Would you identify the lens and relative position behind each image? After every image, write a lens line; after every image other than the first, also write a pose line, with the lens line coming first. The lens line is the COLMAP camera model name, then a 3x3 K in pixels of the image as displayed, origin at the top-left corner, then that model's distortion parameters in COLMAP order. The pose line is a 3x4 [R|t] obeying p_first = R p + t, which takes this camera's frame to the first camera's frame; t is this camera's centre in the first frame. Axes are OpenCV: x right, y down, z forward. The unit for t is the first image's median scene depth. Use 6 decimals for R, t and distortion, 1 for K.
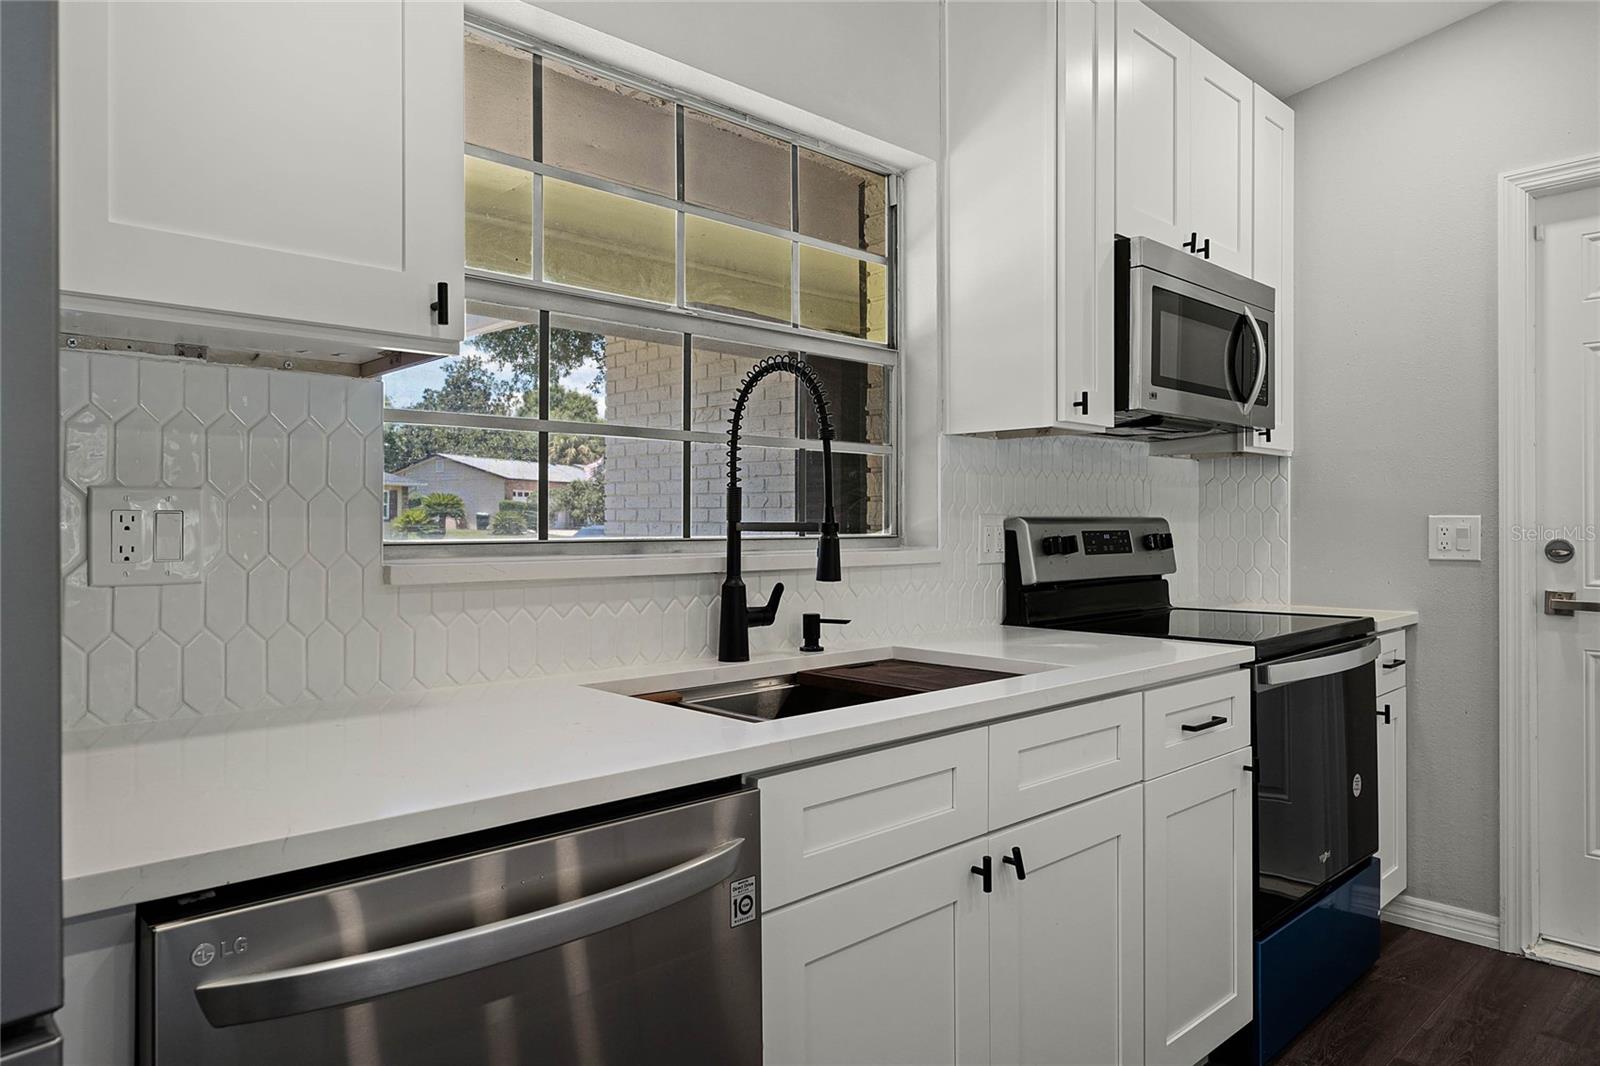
lens RADIAL K [[1012.8, 0, 800.0], [0, 1012.8, 533.0], [0, 0, 1]] dist [-0.004926, -0.000823]
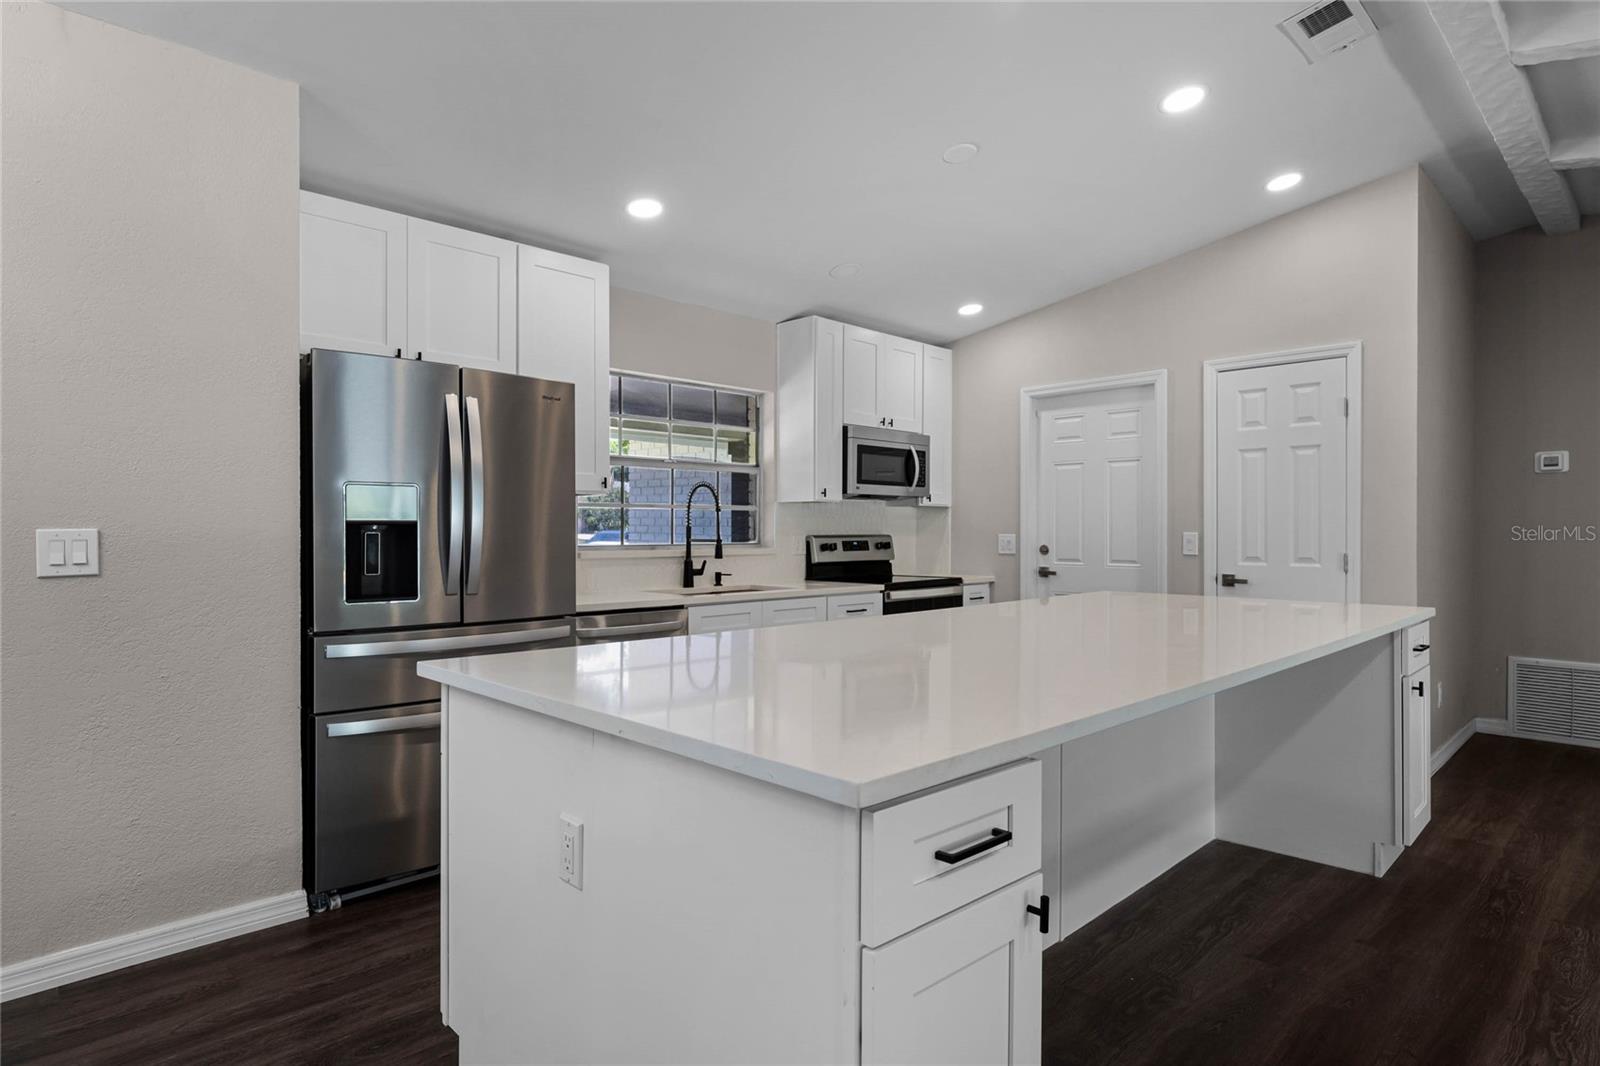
lens RADIAL K [[880.5, 0, 800.0], [0, 880.5, 533.0], [0, 0, 1]] dist [0.001448, 0.000130]
pose [[0.999719, 0.001996, 0.023620, 0.142680], [-0.001927, 0.999994, -0.002935, -0.015216], [-0.023626, 0.002889, 0.999717, -1.116046]]
